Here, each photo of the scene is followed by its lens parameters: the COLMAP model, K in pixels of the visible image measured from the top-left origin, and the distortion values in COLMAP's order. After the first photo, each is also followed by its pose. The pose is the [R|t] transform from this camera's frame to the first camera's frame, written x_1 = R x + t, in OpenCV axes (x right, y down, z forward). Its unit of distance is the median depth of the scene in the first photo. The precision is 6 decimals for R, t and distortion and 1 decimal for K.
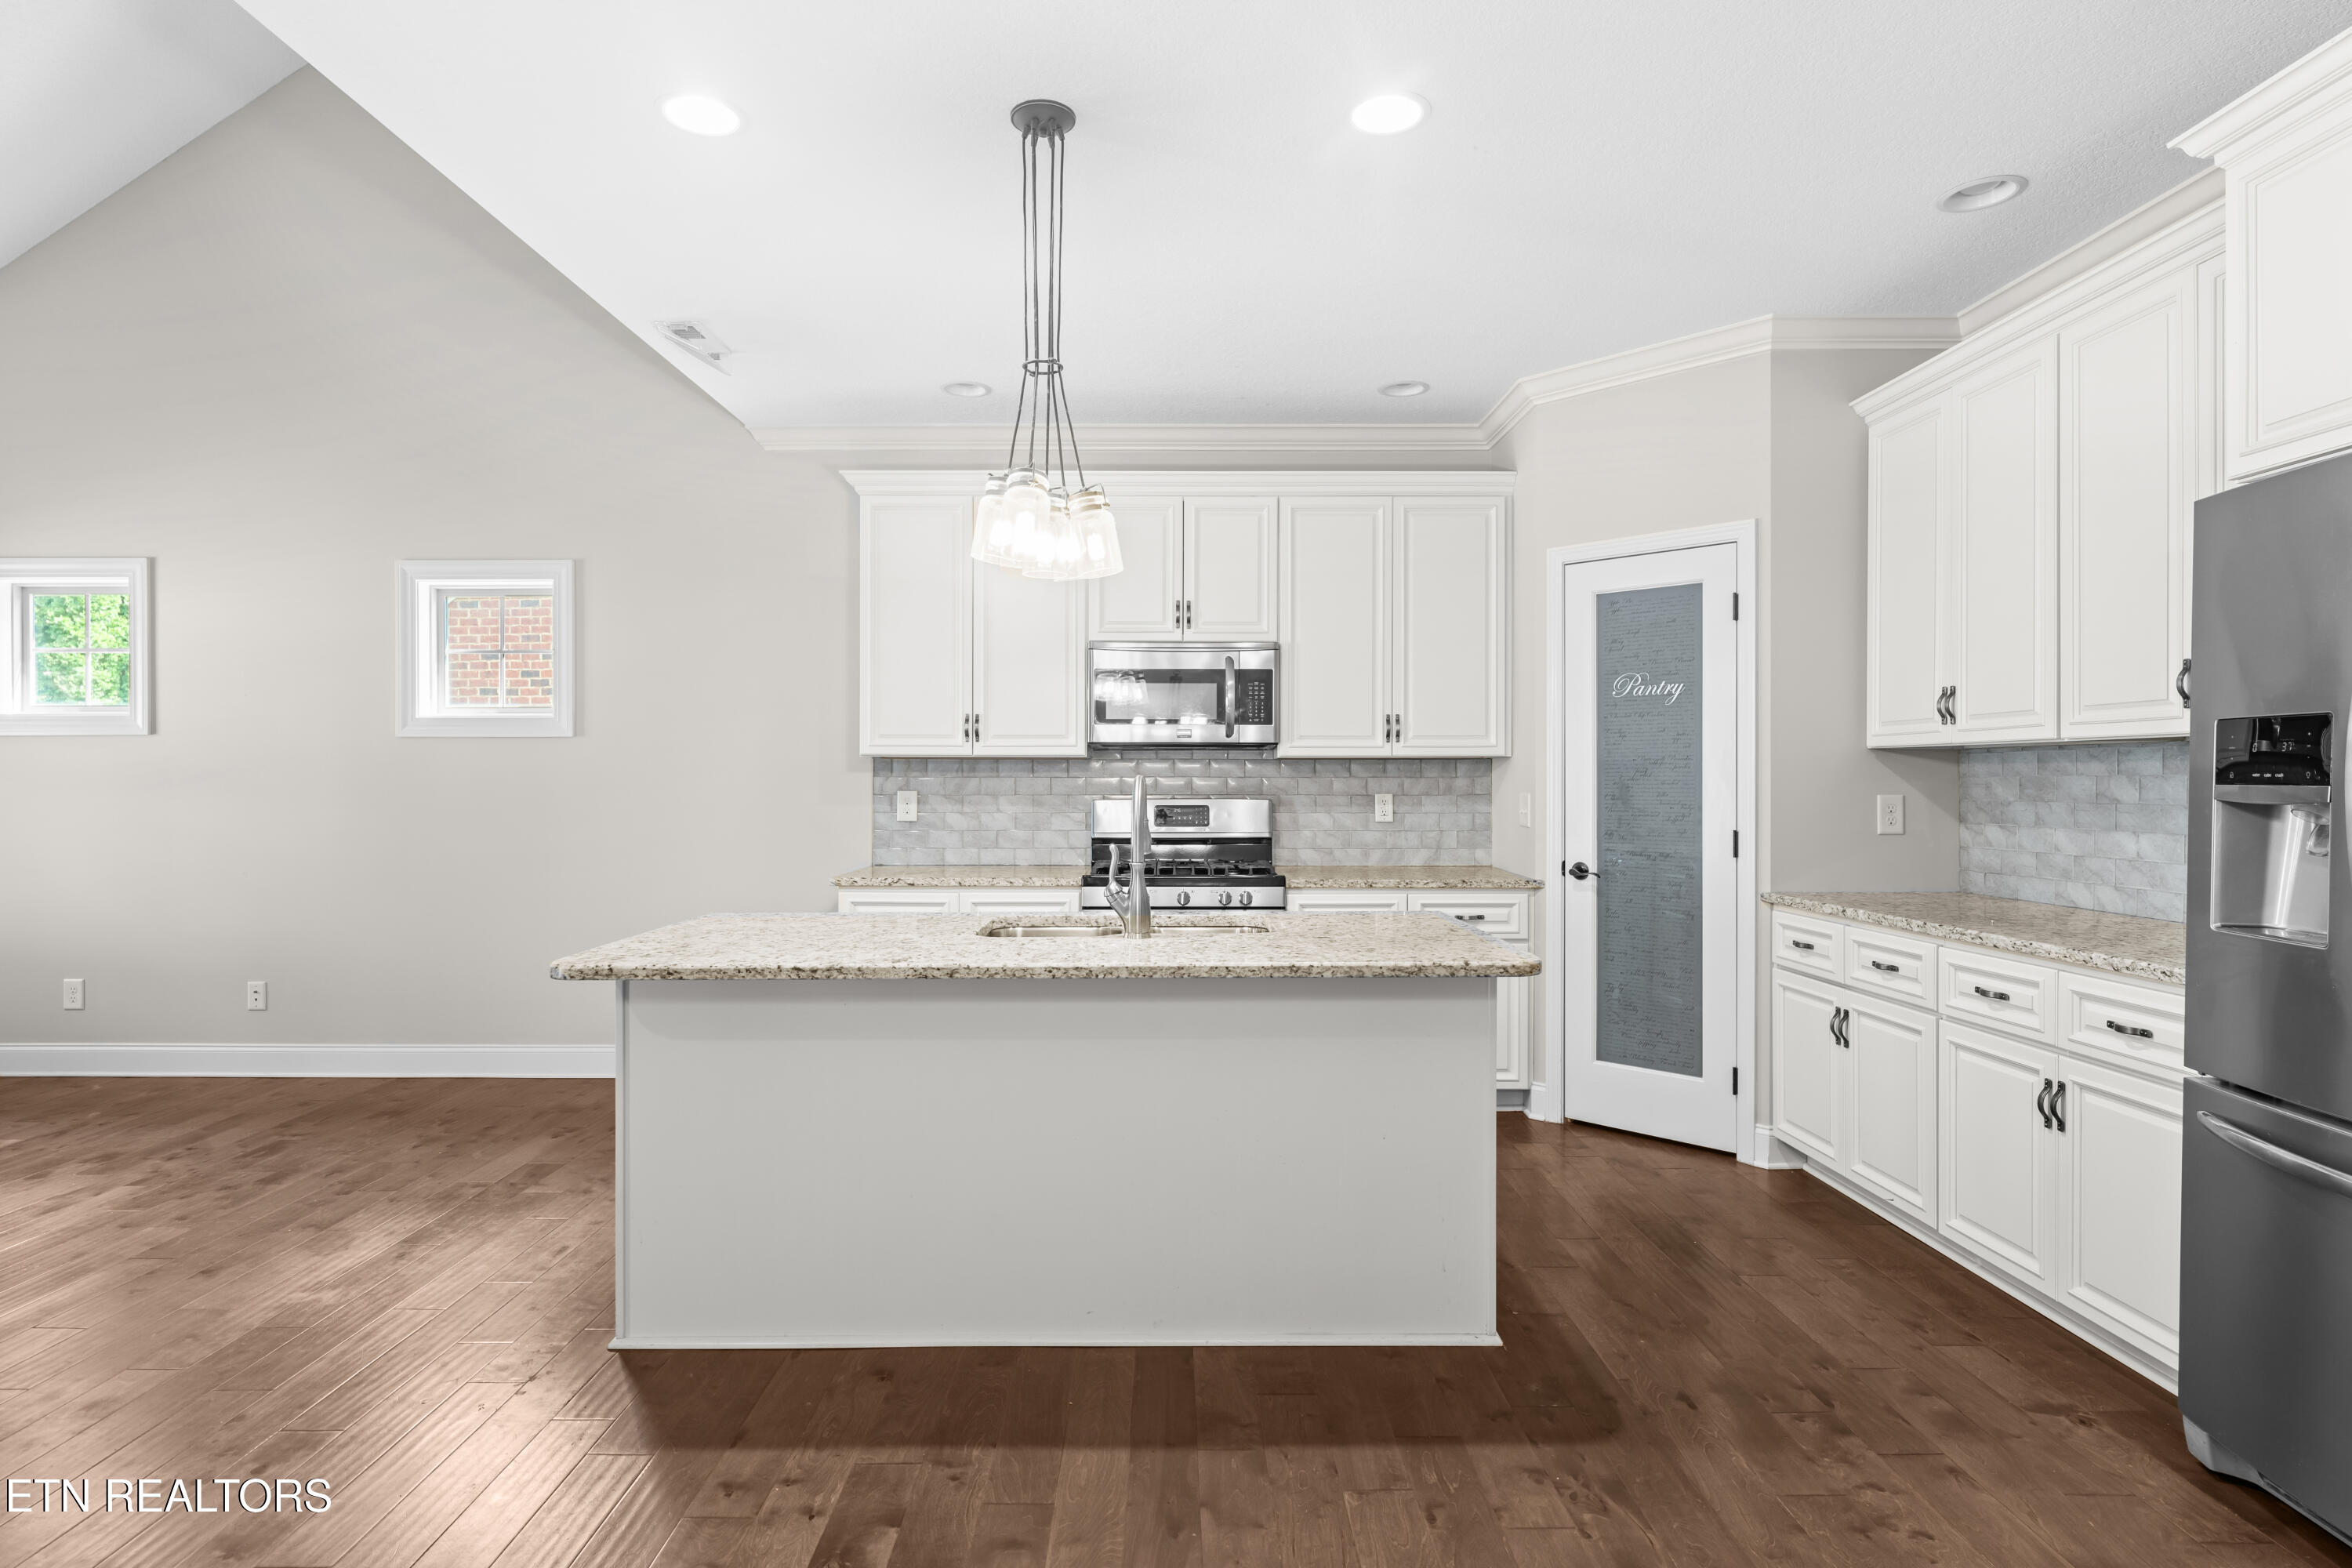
lens RADIAL K [[1218.2, 0, 1173.5], [0, 1218.2, 784.1], [0, 0, 1]] dist [-0.000209, -0.001451]
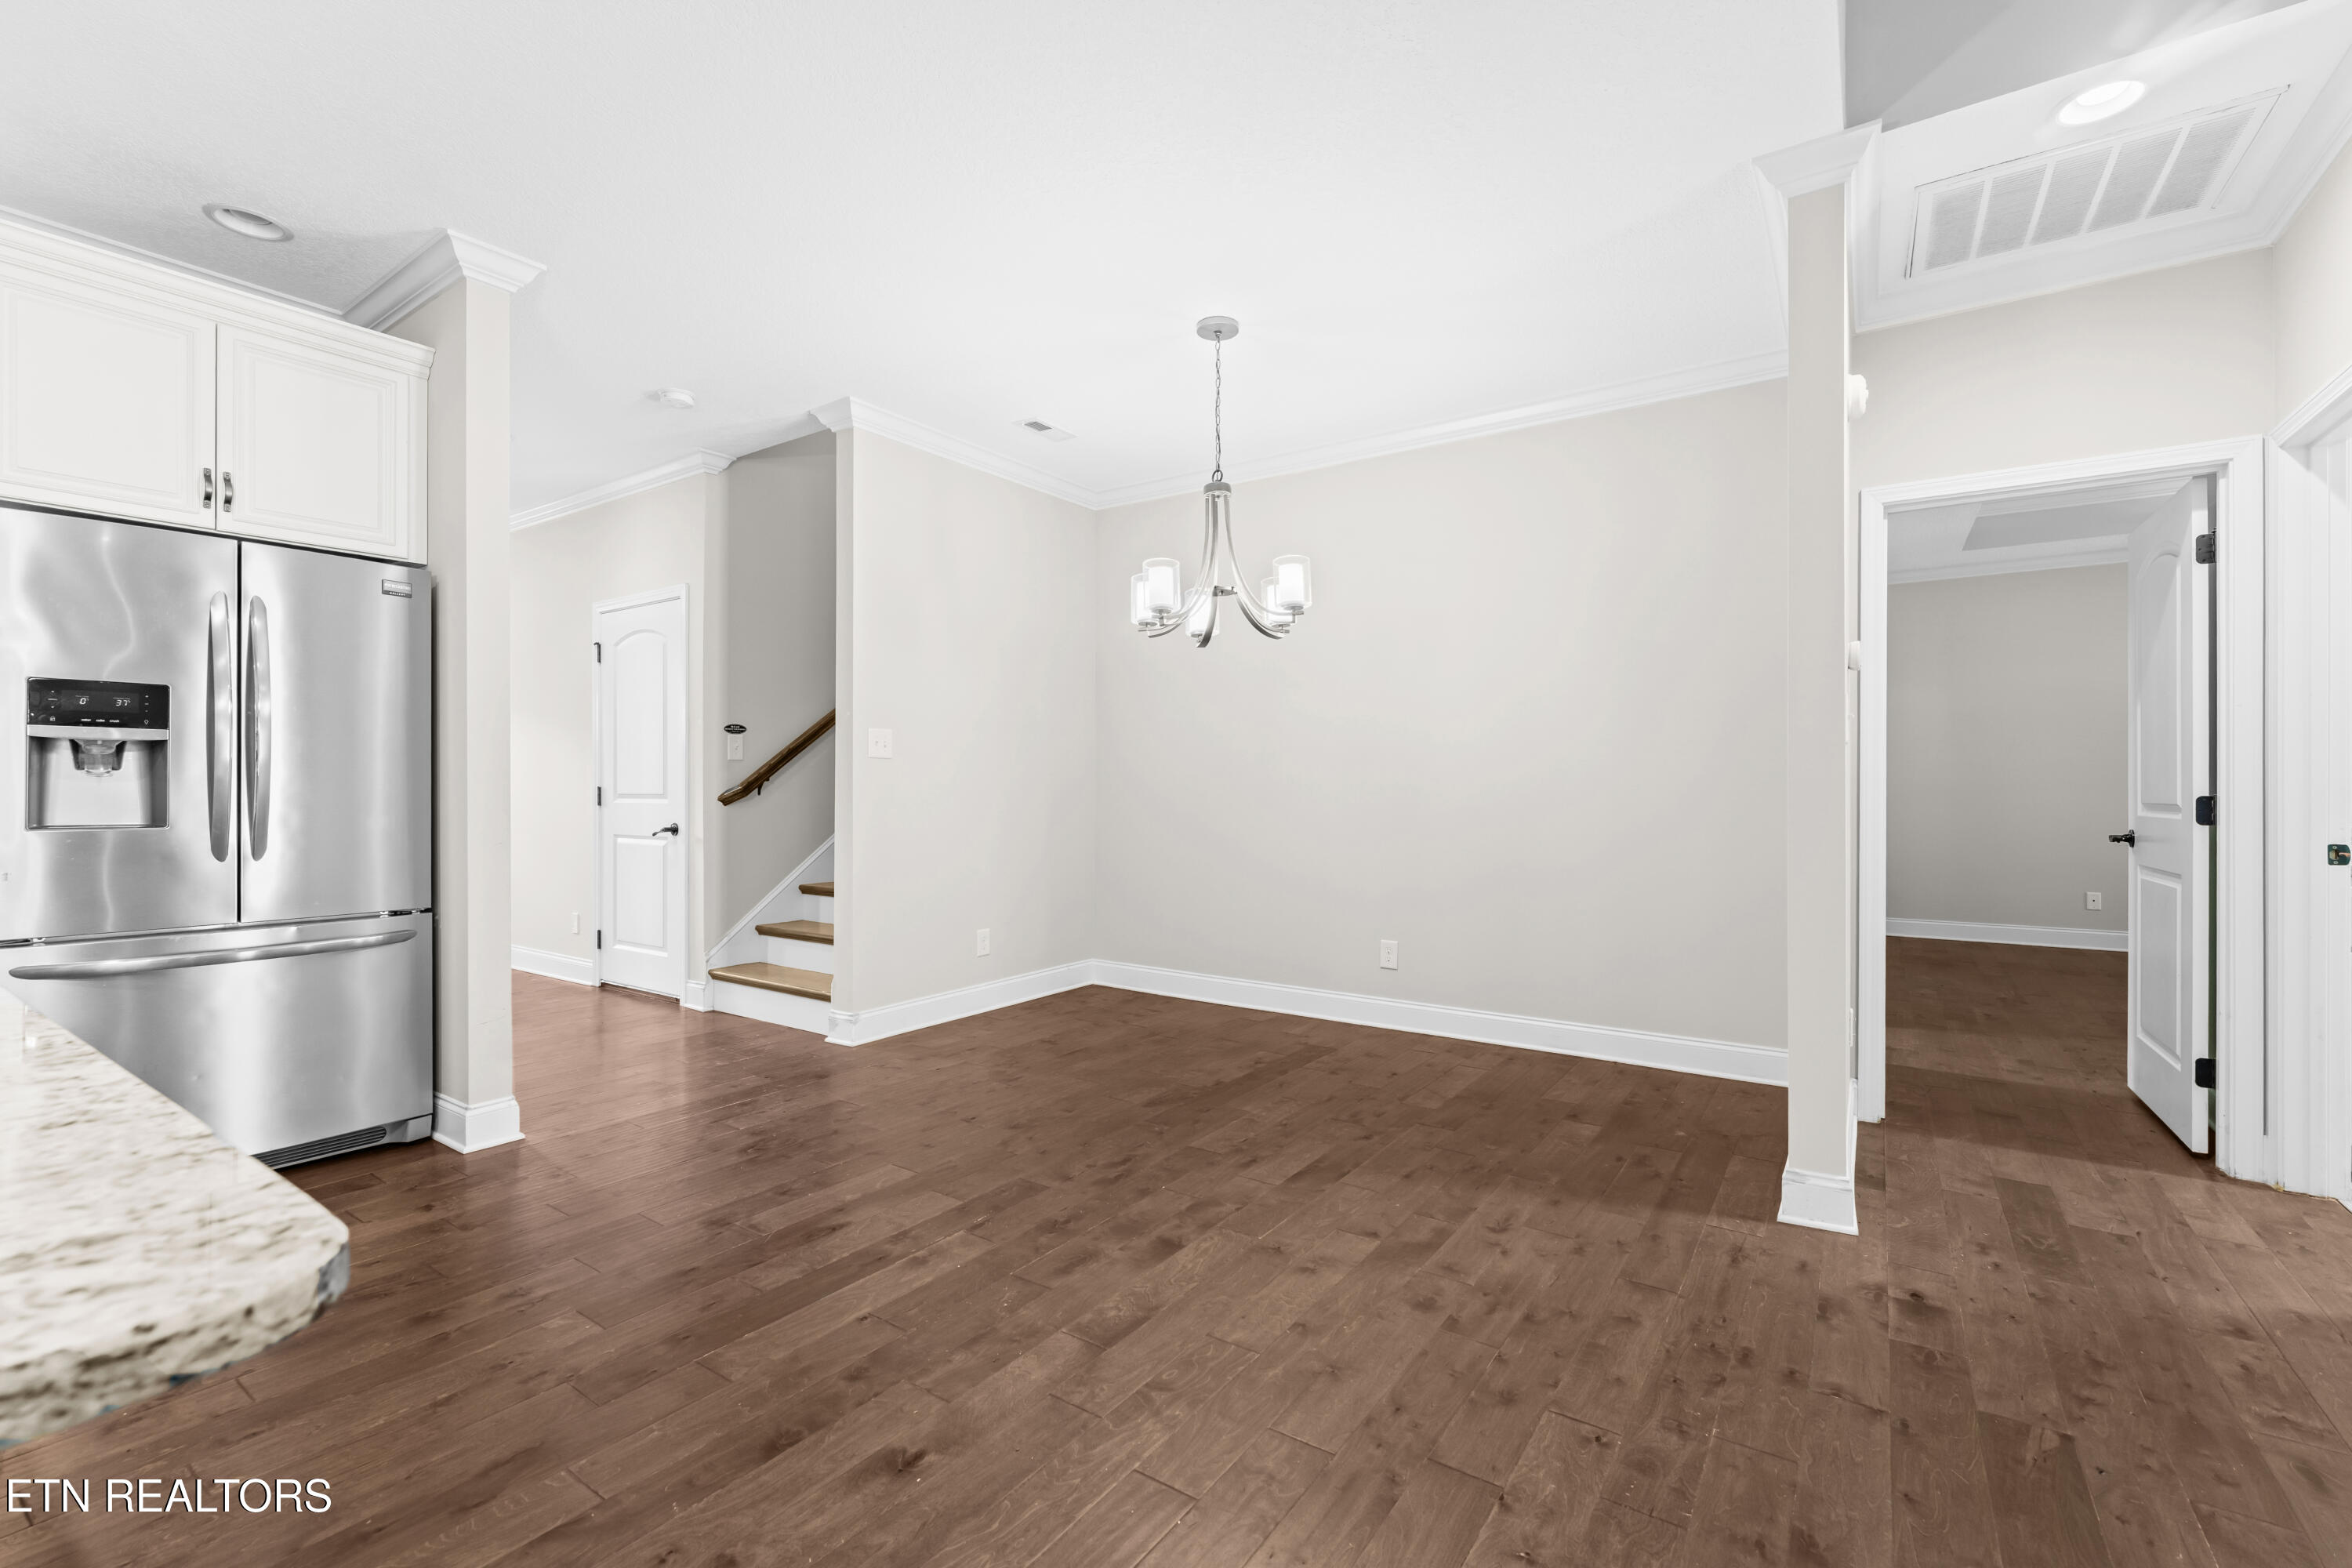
lens RADIAL K [[1012.6, 0, 1176.0], [0, 1012.6, 784.0], [0, 0, 1]] dist [-0.004274, -0.000536]
pose [[-0.821659, -0.000152, 0.569980, -0.420109], [0.000081, 1.000000, 0.000383, 0.033403], [-0.569980, 0.000361, -0.821659, 0.595671]]
